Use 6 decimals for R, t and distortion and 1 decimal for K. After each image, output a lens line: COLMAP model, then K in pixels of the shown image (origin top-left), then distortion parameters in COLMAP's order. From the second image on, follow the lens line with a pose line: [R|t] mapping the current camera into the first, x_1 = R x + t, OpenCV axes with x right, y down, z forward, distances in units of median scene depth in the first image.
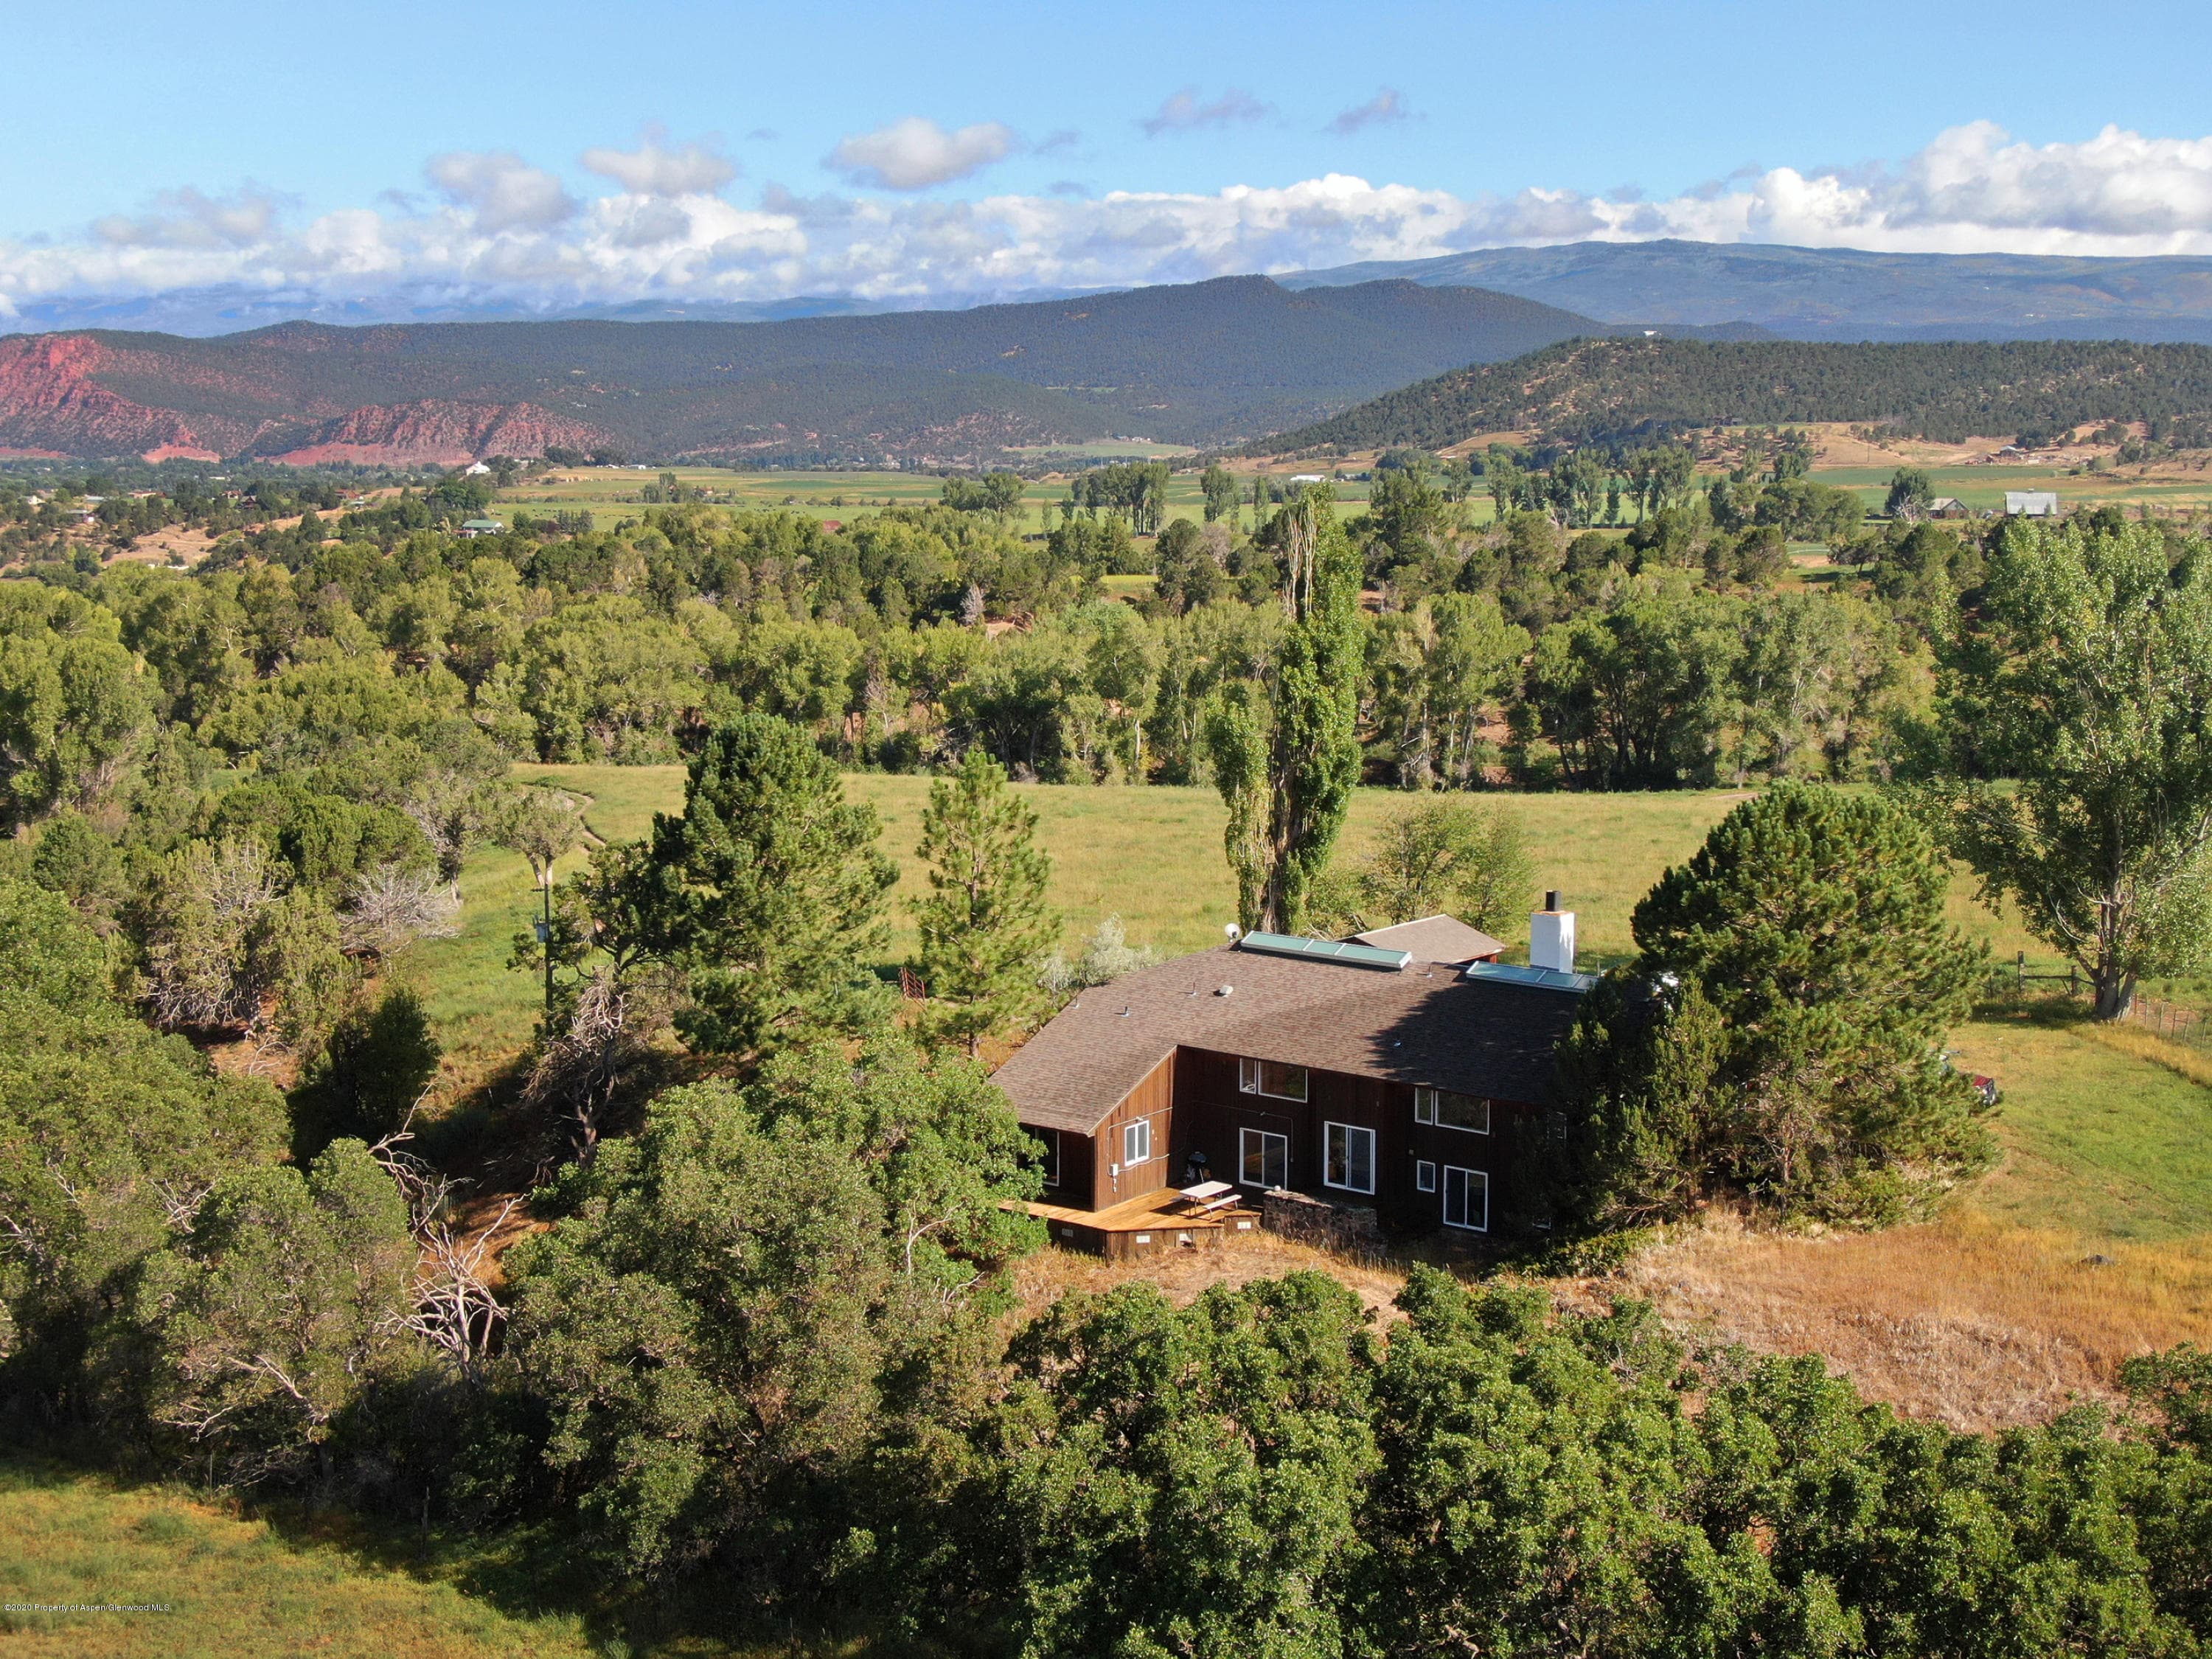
lens RADIAL K [[3108.5, 0, 1106.0], [0, 3108.5, 829.5], [0, 0, 1]] dist [0.312749, -1.753075]
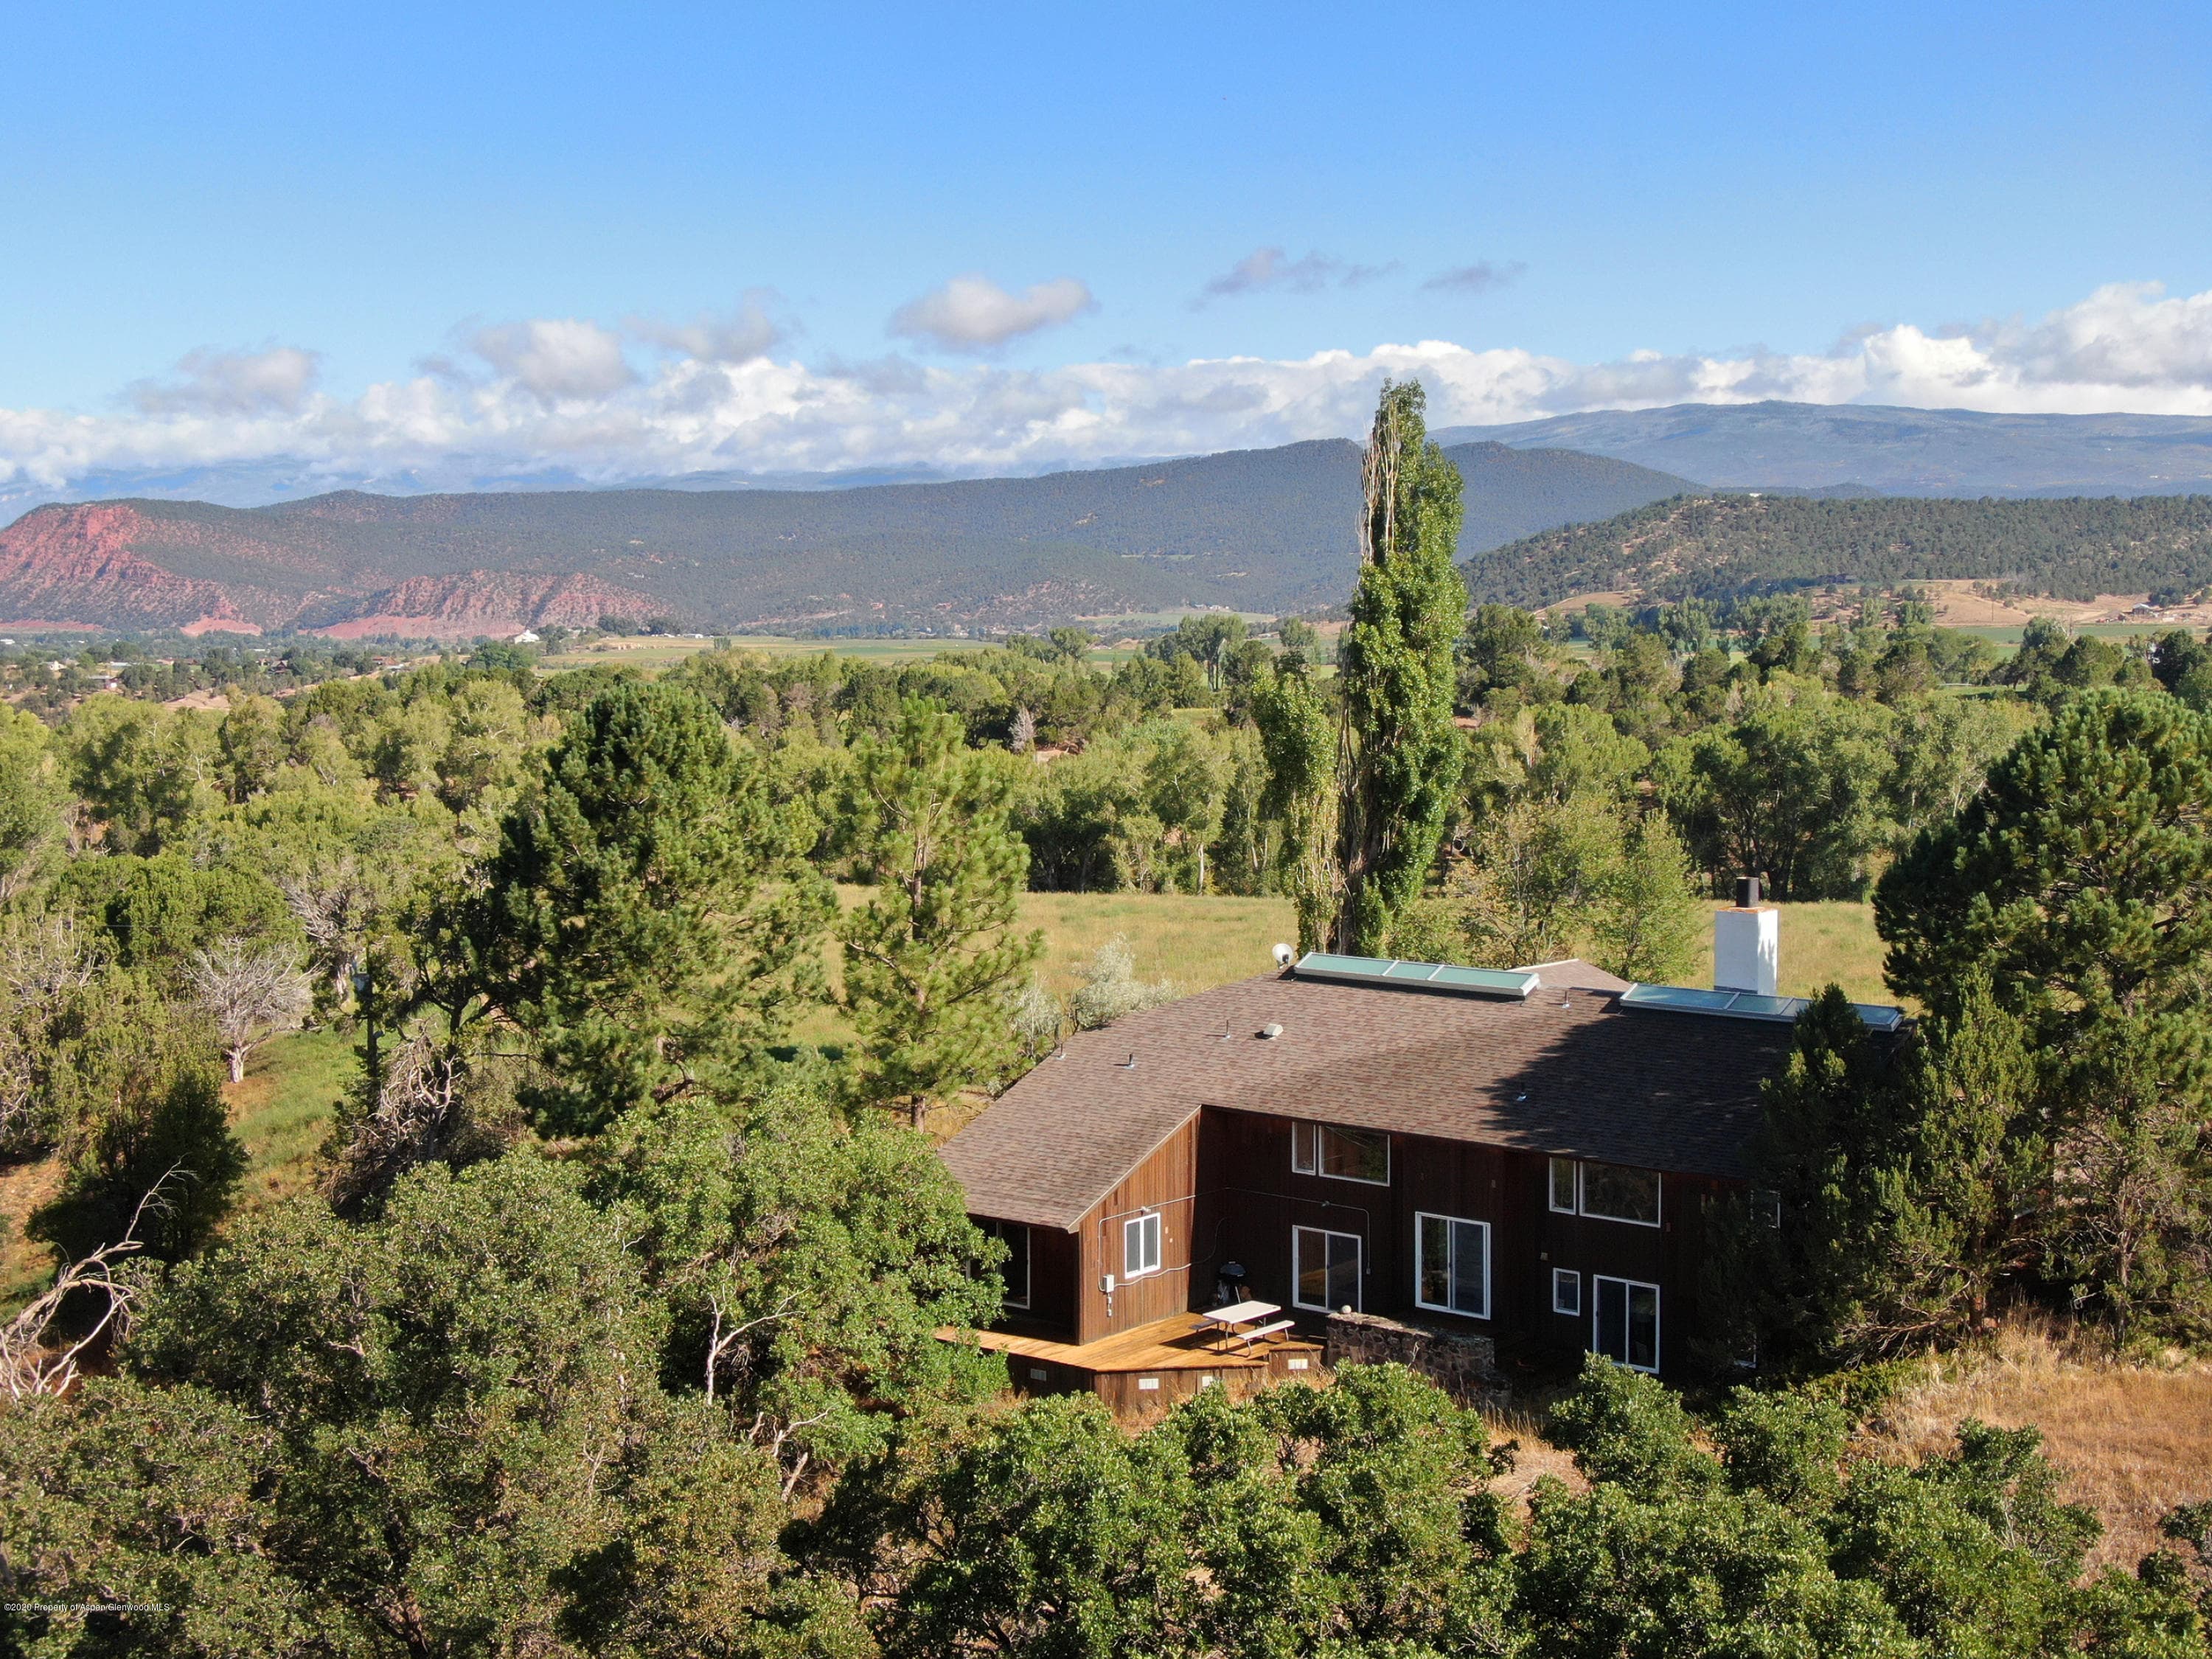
lens RADIAL K [[3193.7, 0, 1106.0], [0, 3193.7, 829.5], [0, 0, 1]] dist [0.330690, -1.900562]
pose [[0.999660, -0.002410, -0.025967, 0.013284], [0.000781, 0.998040, -0.062573, 0.034505], [0.026067, 0.062531, 0.997703, 0.185682]]
